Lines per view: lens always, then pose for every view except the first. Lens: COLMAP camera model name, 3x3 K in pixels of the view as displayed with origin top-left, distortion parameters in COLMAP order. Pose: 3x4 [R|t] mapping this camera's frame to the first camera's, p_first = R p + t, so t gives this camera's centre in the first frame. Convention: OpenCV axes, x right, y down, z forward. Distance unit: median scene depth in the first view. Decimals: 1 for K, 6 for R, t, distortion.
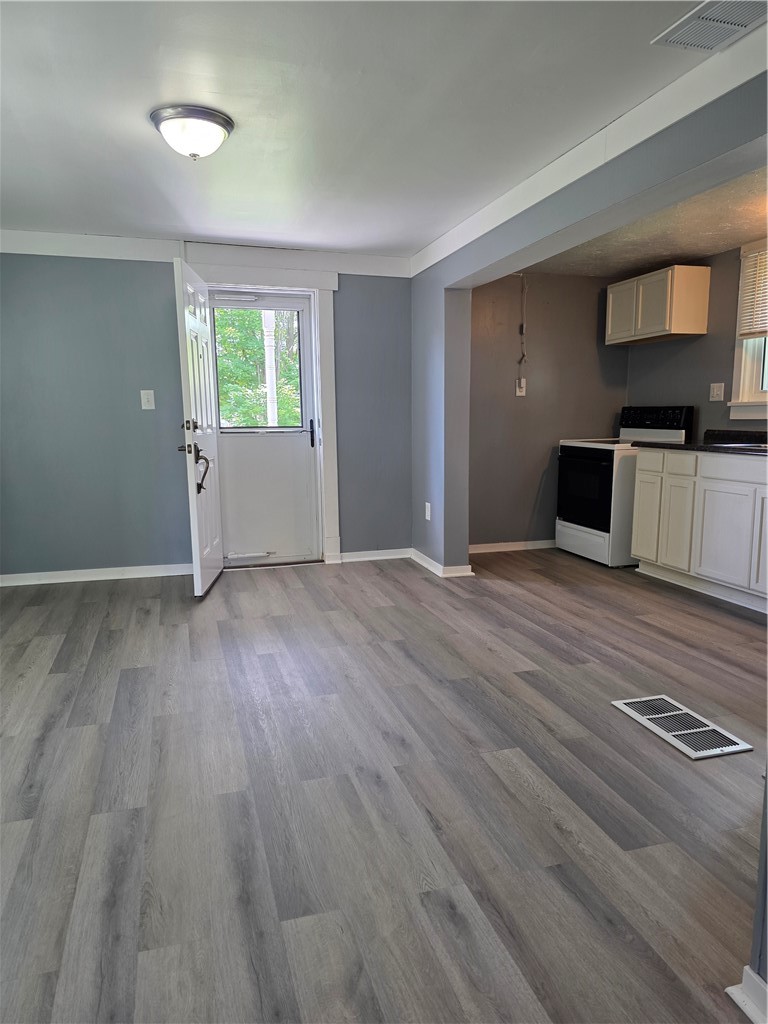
lens RADIAL K [[686.8, 0, 388.4], [0, 686.8, 507.7], [0, 0, 1]] dist [0.043883, -0.037759]
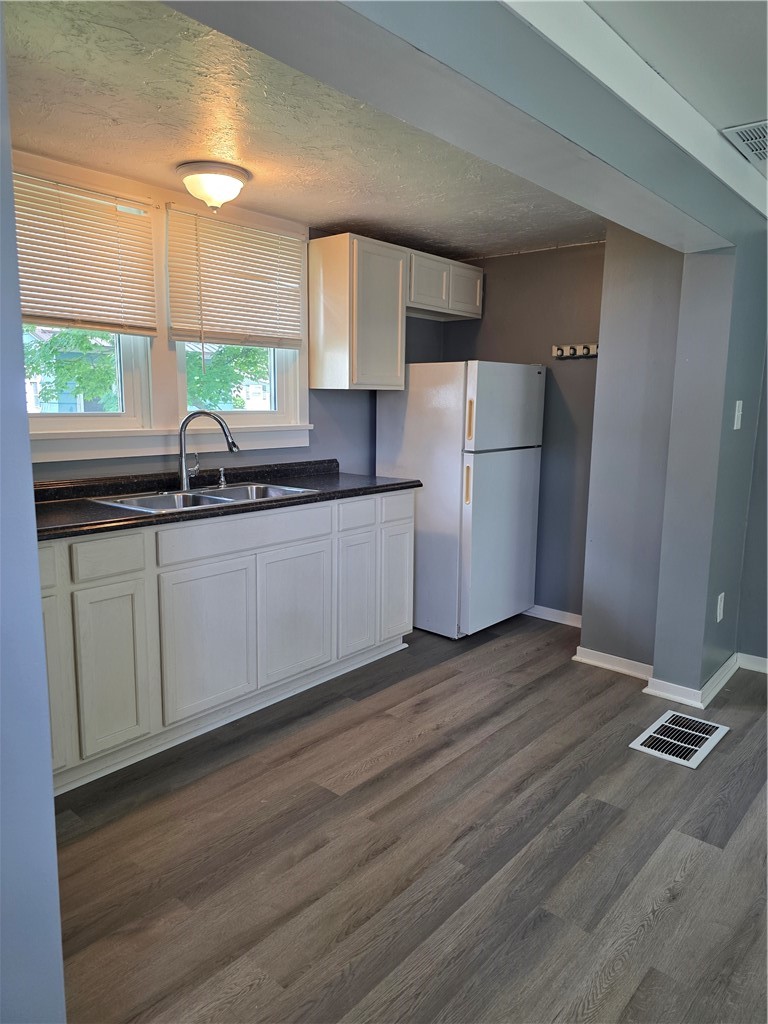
lens RADIAL K [[686.8, 0, 388.4], [0, 686.8, 507.7], [0, 0, 1]] dist [0.043883, -0.037759]
pose [[-0.521457, -0.127093, 0.843759, -0.169770], [0.111348, 0.970254, 0.214962, -0.251648], [-0.845981, 0.206044, -0.491794, 1.439038]]
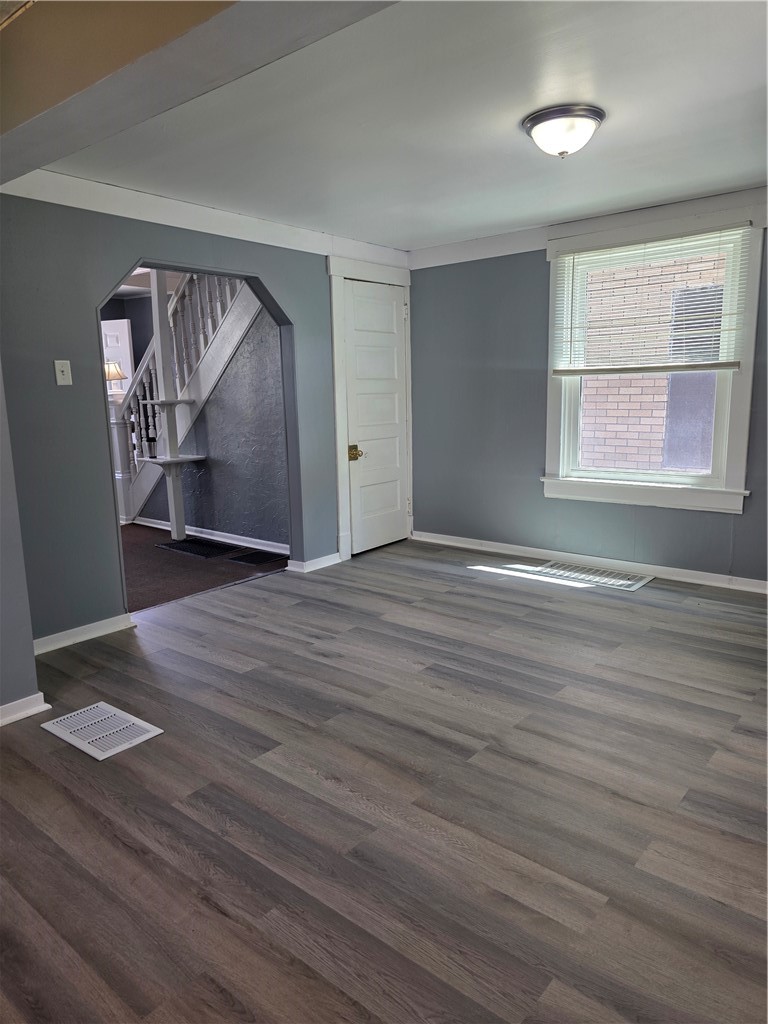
lens RADIAL K [[686.8, 0, 388.4], [0, 686.8, 507.7], [0, 0, 1]] dist [0.043883, -0.037759]
pose [[-0.842817, 0.117770, -0.525158, 0.435042], [-0.043441, 0.957695, 0.284488, -0.242413], [0.536445, 0.262584, -0.802045, 1.528340]]
